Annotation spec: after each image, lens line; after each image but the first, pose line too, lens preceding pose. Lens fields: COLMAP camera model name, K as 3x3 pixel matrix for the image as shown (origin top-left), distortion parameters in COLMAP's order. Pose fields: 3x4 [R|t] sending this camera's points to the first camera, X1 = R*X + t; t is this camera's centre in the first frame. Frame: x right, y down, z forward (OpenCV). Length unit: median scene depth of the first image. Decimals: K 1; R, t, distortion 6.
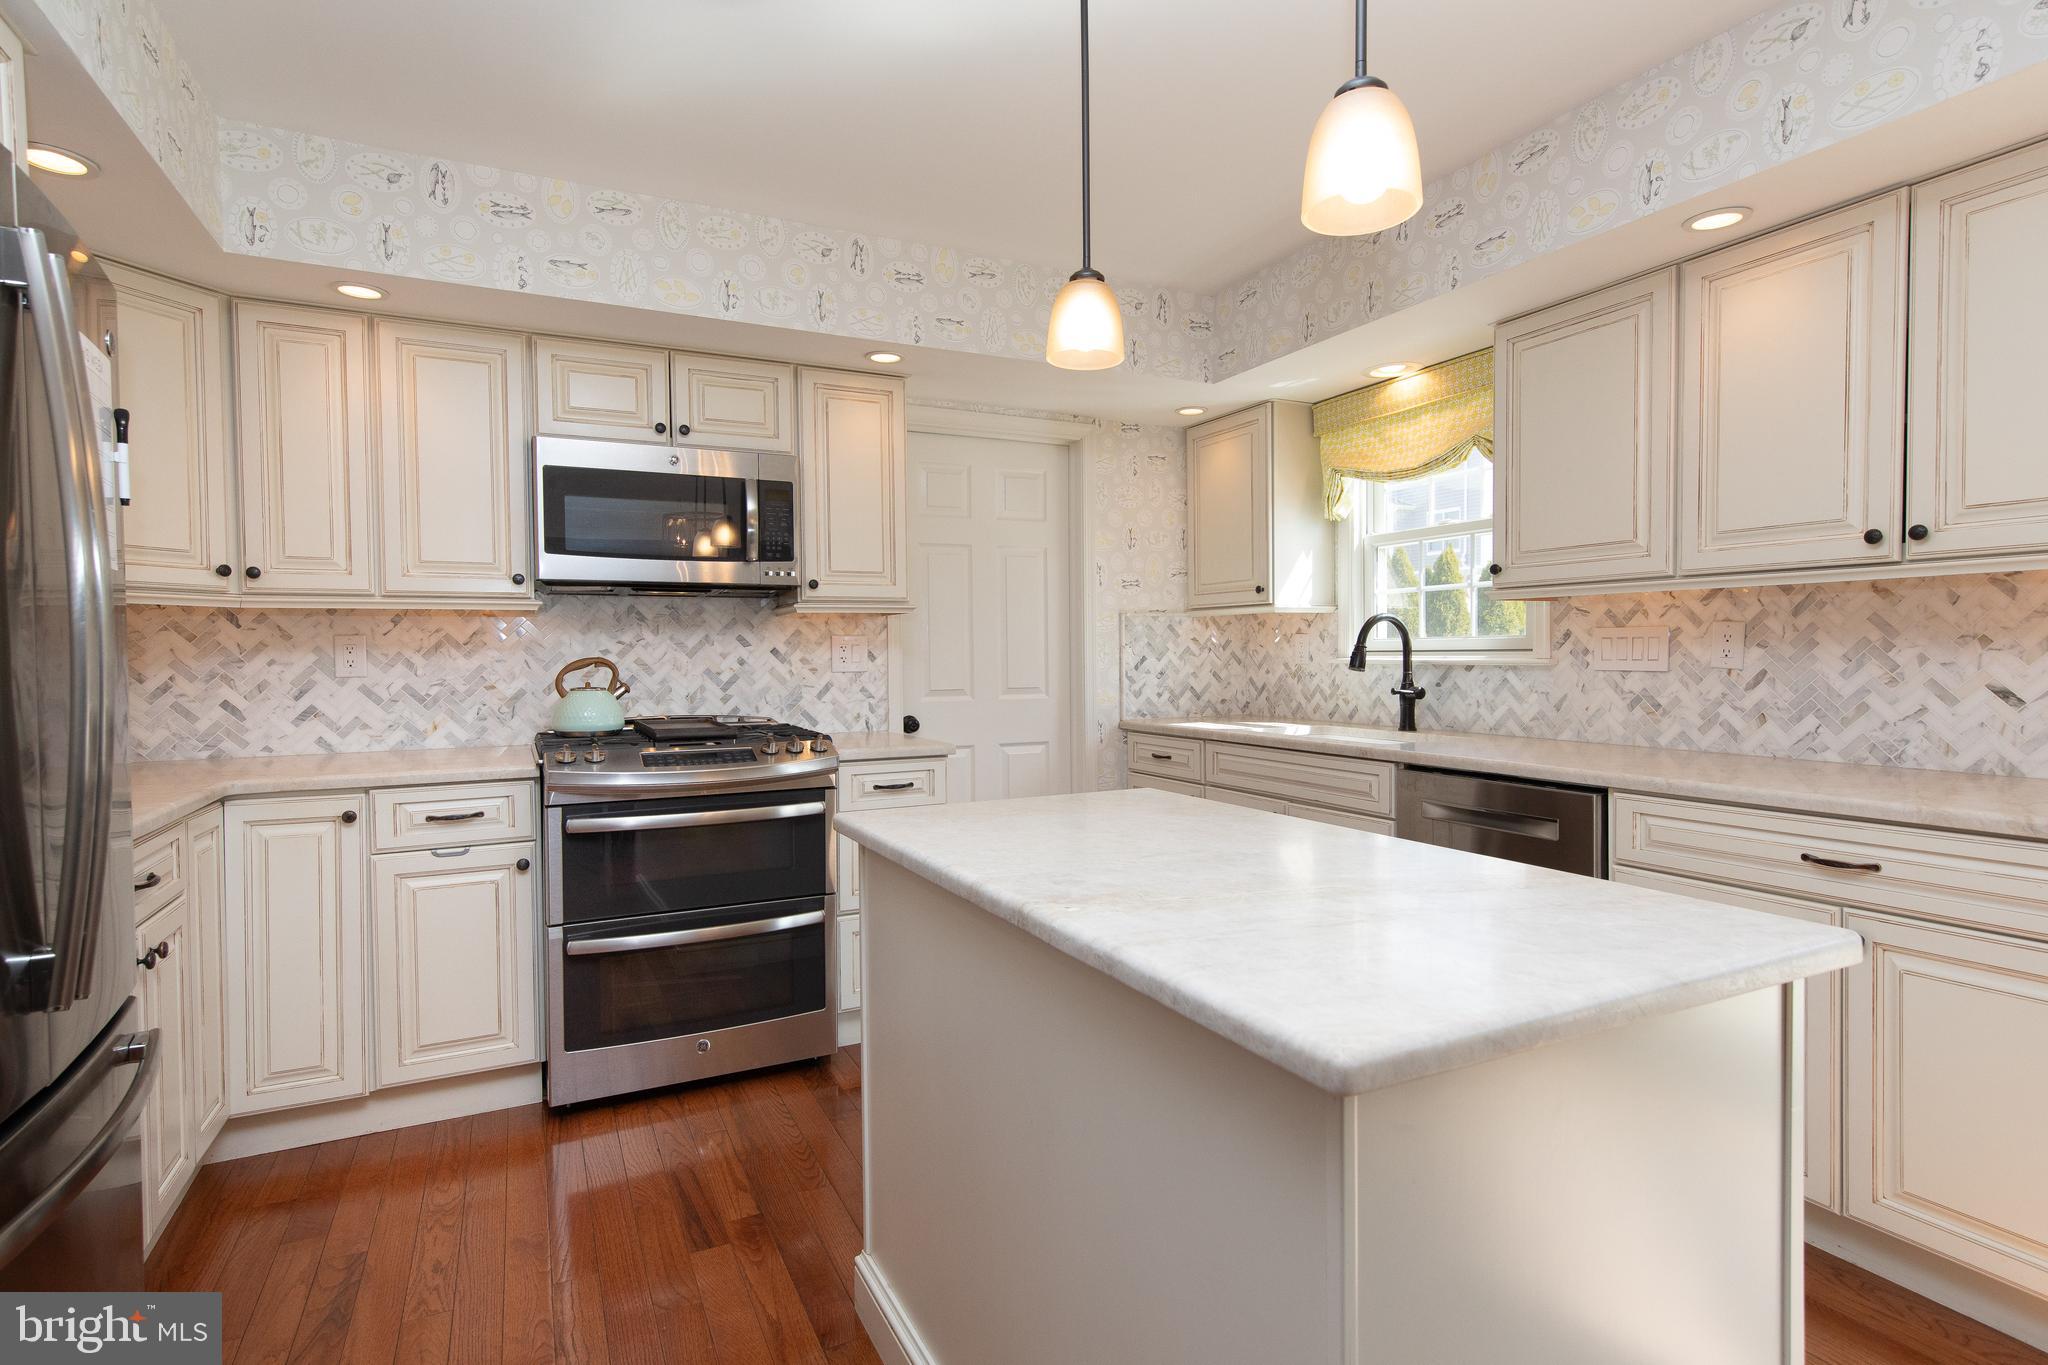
lens RADIAL K [[1026.1, 0, 1024.0], [0, 1026.1, 682.5], [0, 0, 1]] dist [0.000581, 0.000302]
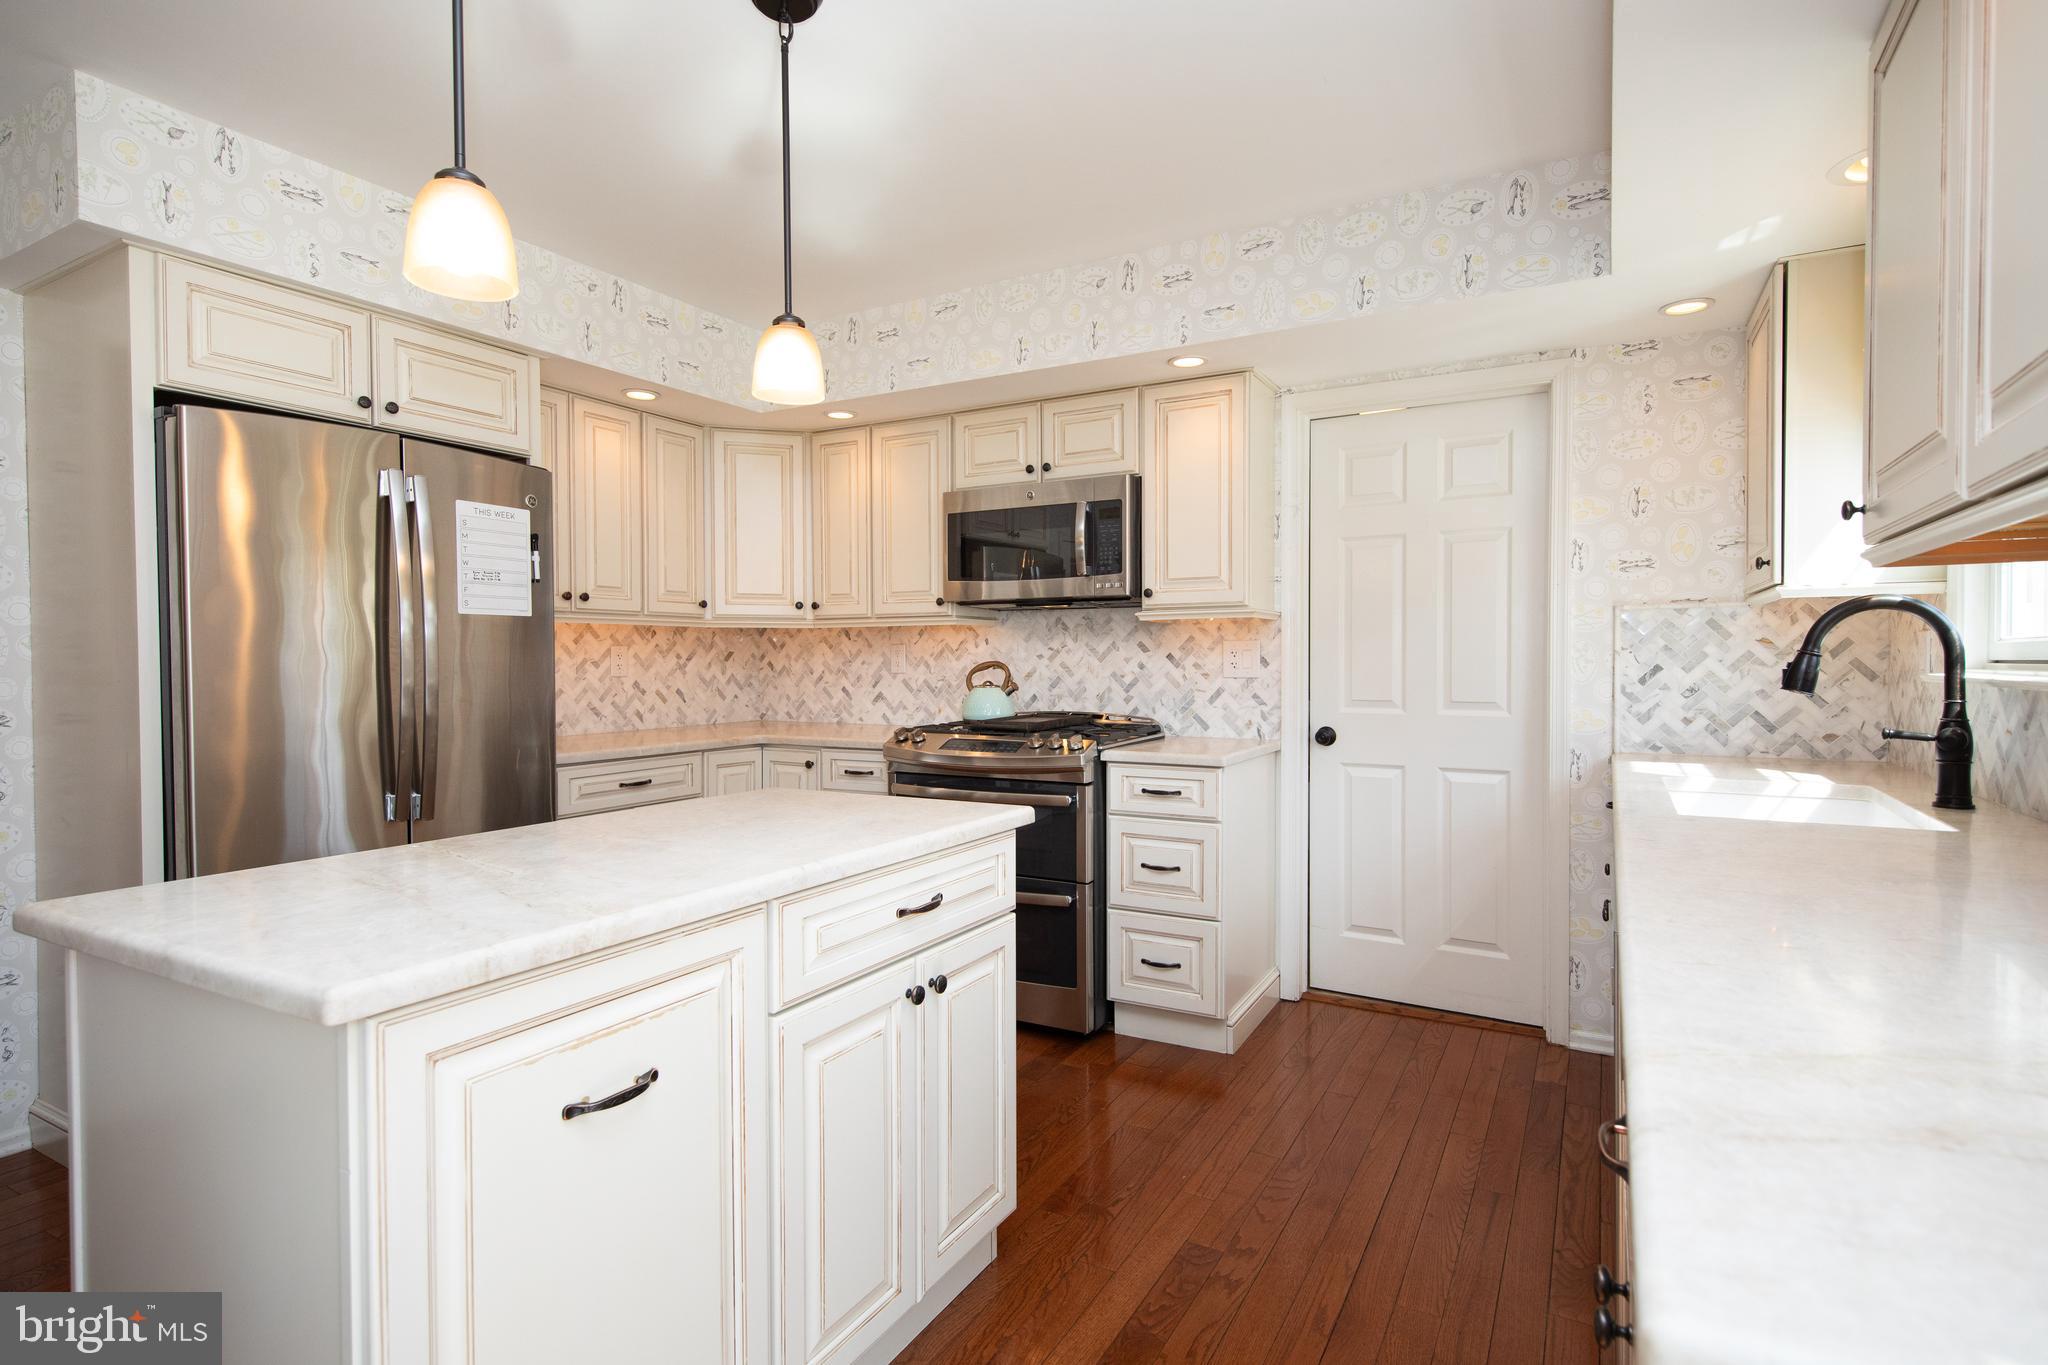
lens RADIAL K [[1032.3, 0, 1024.0], [0, 1032.3, 682.5], [0, 0, 1]] dist [0.015118, -0.000247]
pose [[0.561700, 0.025495, -0.826948, 0.566934], [-0.026721, 0.999563, 0.012666, -0.013428], [0.826909, 0.014983, 0.562135, 0.286750]]
